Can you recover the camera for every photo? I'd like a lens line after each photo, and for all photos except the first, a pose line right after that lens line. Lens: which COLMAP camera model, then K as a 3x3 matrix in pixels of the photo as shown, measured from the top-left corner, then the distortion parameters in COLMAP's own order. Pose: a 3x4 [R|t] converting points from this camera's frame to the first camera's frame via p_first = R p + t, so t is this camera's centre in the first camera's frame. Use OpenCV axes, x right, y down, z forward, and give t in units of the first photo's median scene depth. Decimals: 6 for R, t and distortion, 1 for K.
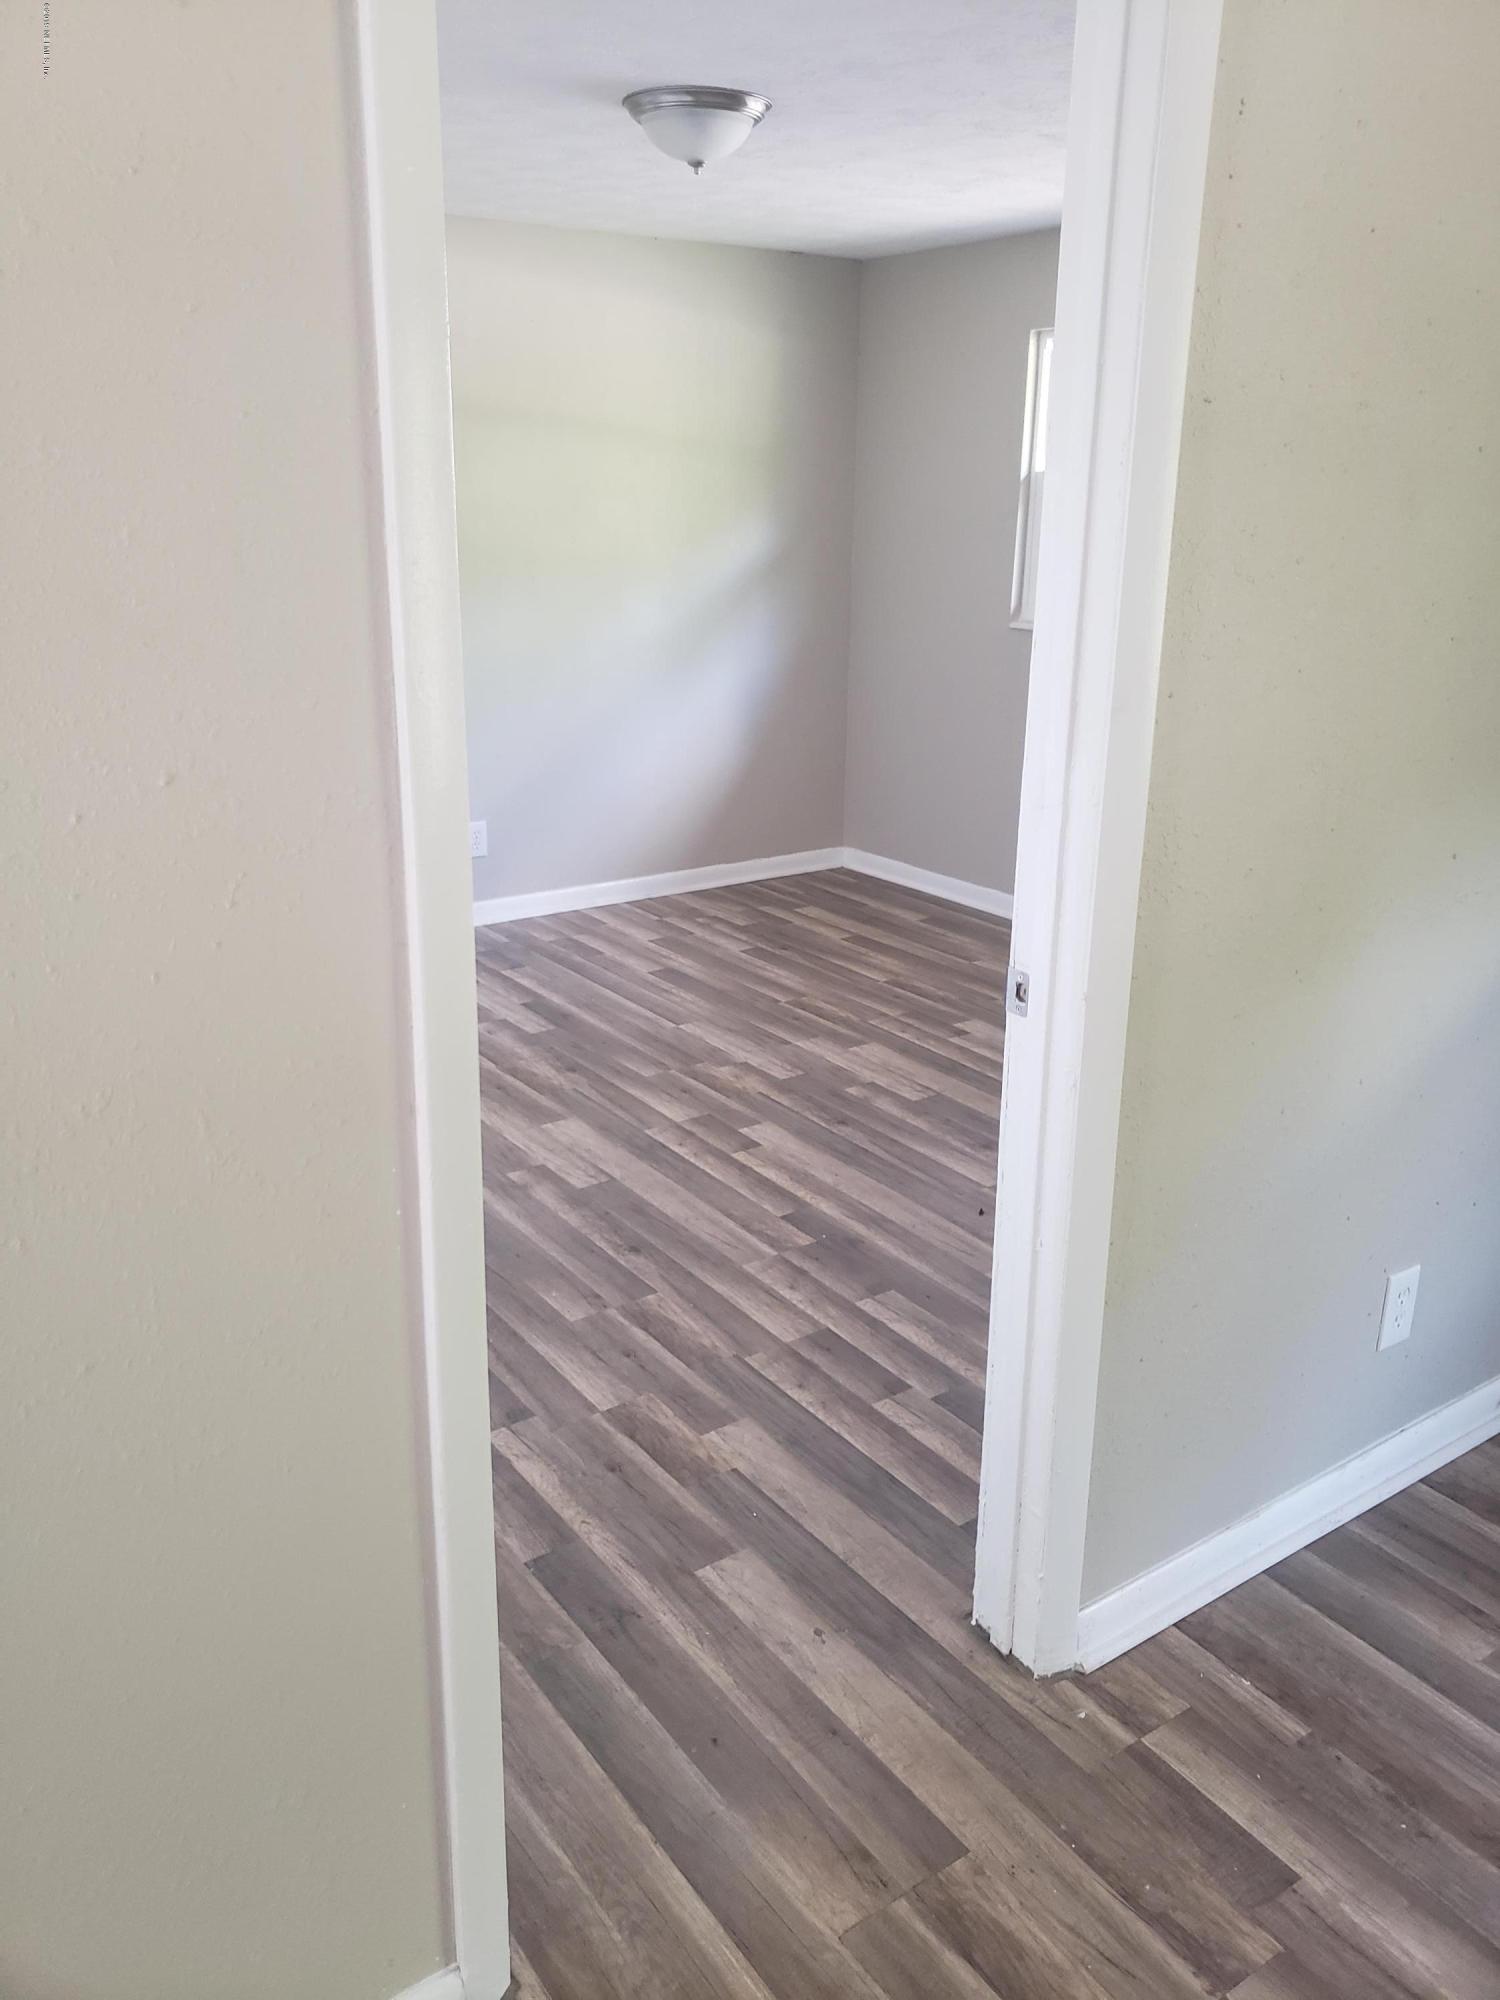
lens RADIAL K [[1539.5, 0, 750.0], [0, 1539.5, 1000.0], [0, 0, 1]] dist [0.007772, -0.001068]
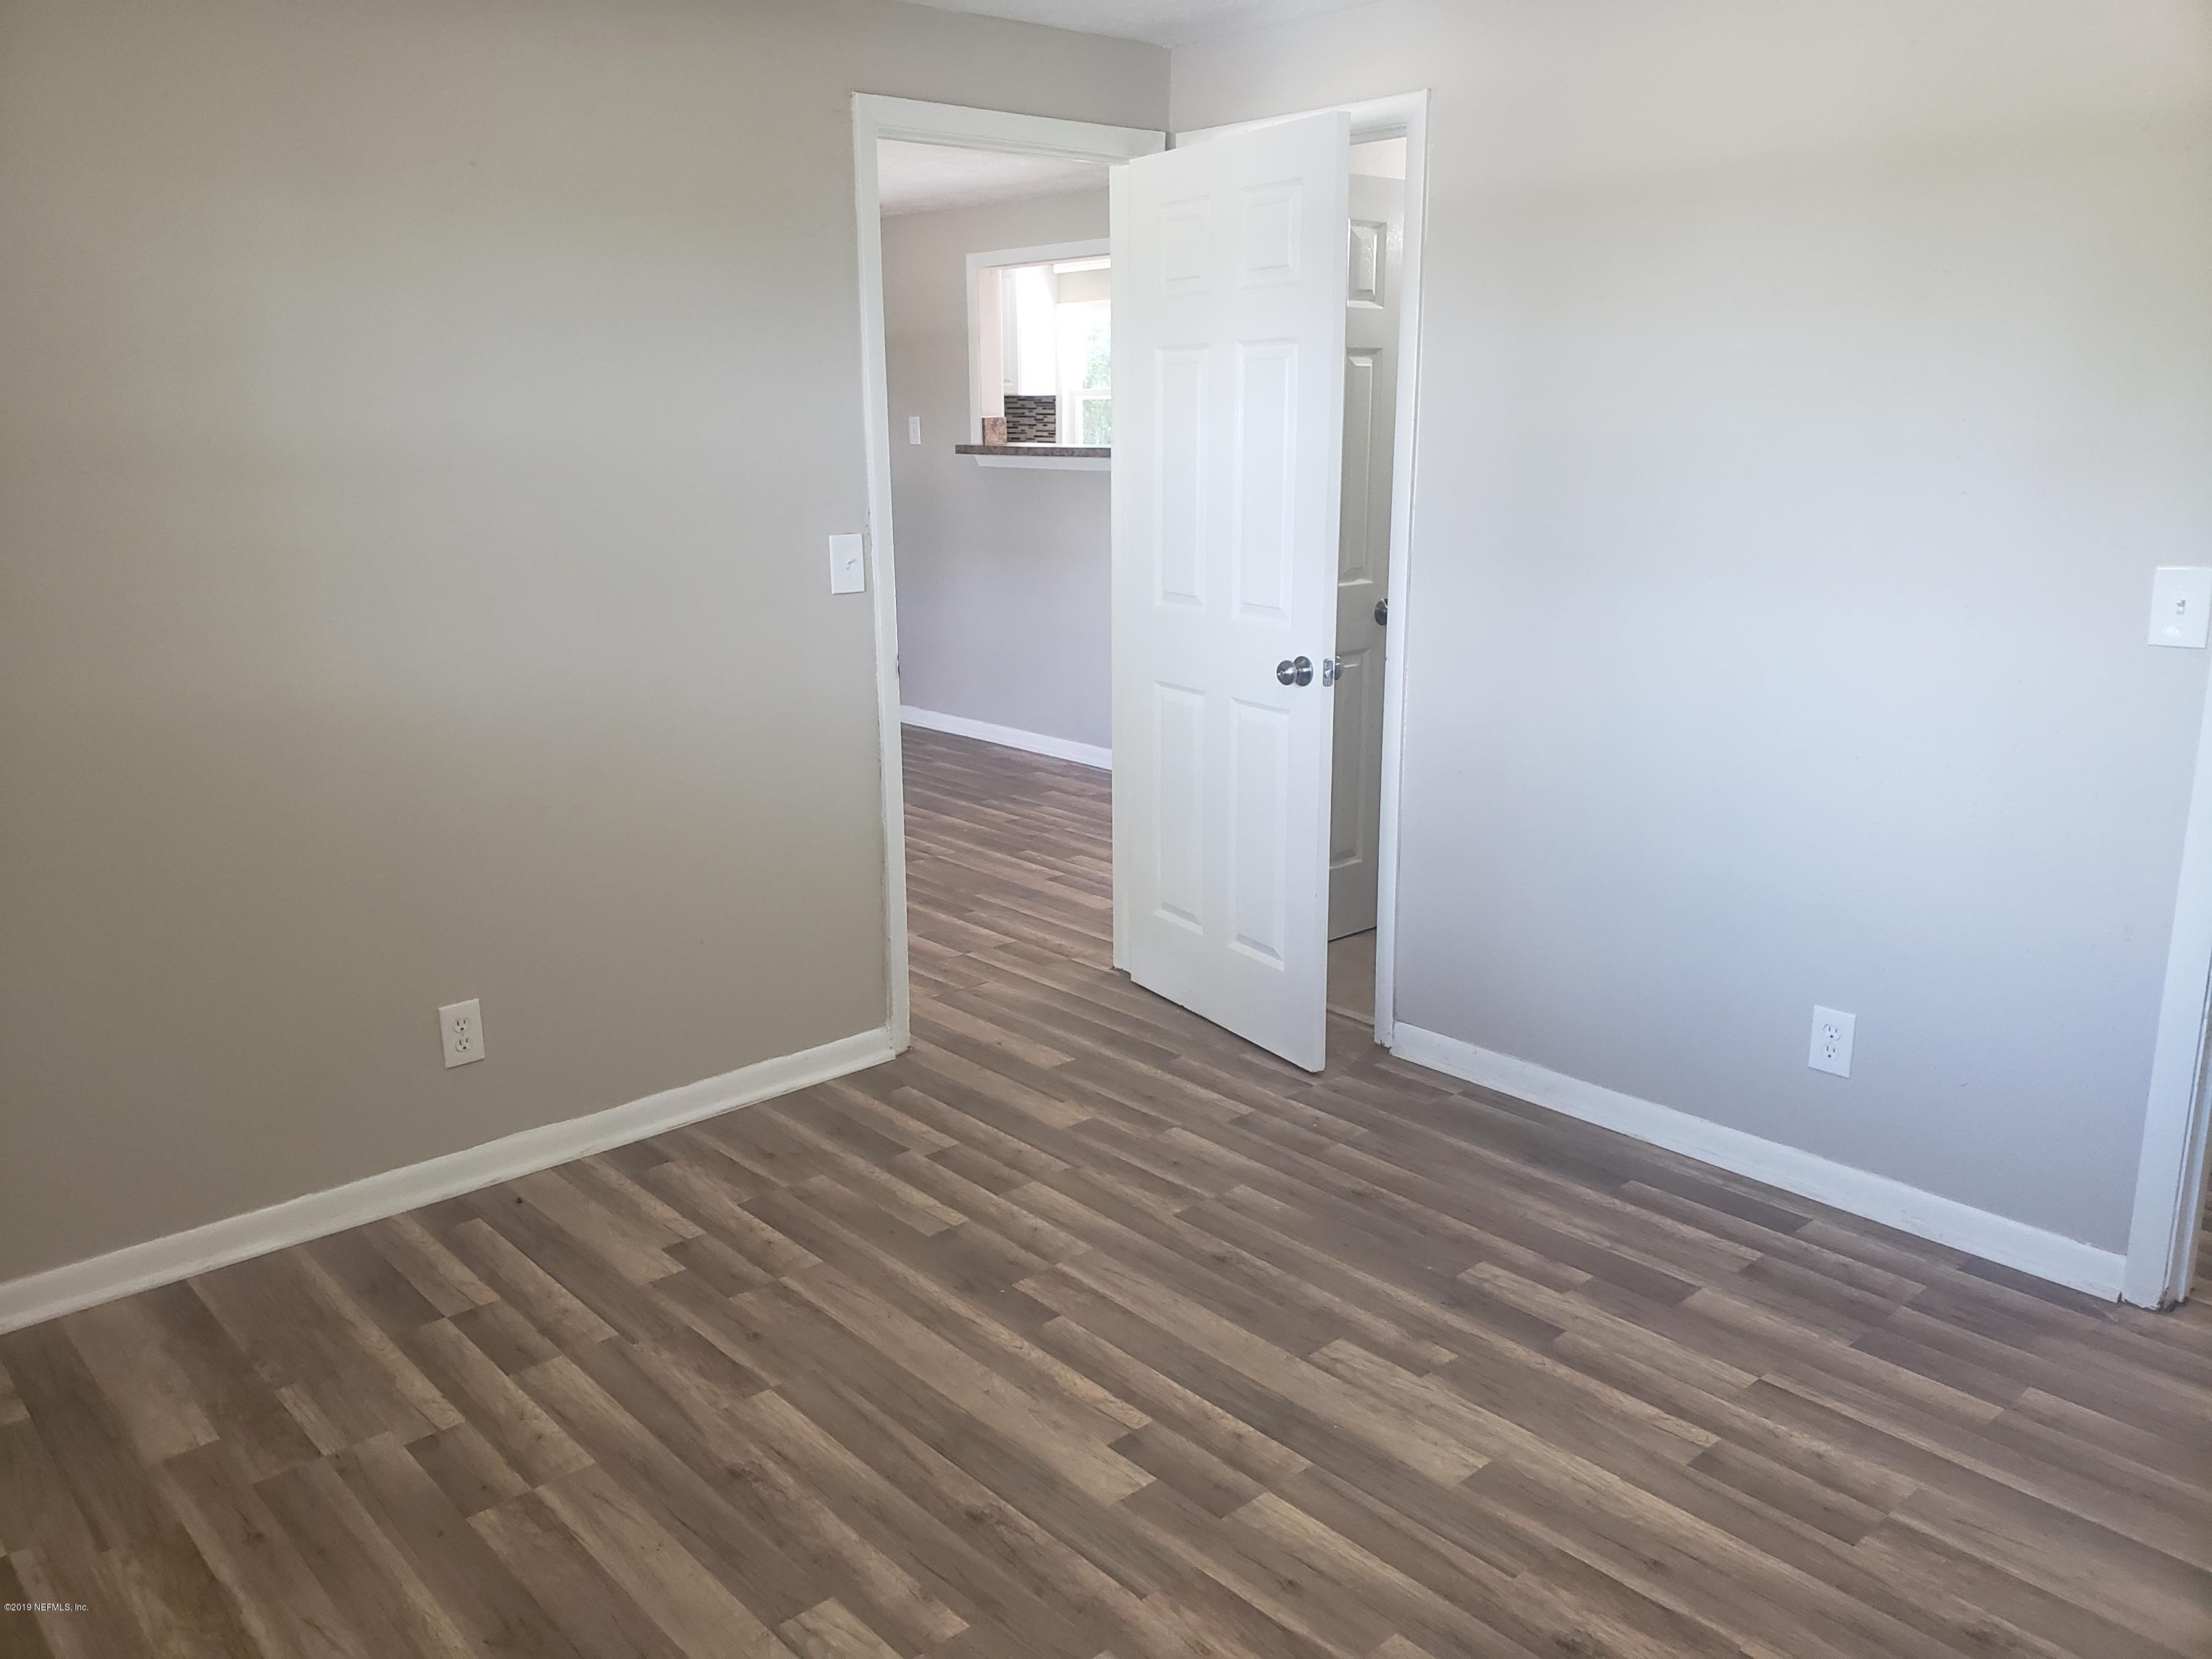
lens RADIAL K [[1702.7, 0, 1106.0], [0, 1702.7, 829.5], [0, 0, 1]] dist [0.007772, -0.001068]
pose [[-0.993019, 0.034869, -0.112686, 0.086237], [-0.029916, 0.849630, 0.526531, -0.531192], [0.114101, 0.526226, -0.842655, 1.620351]]
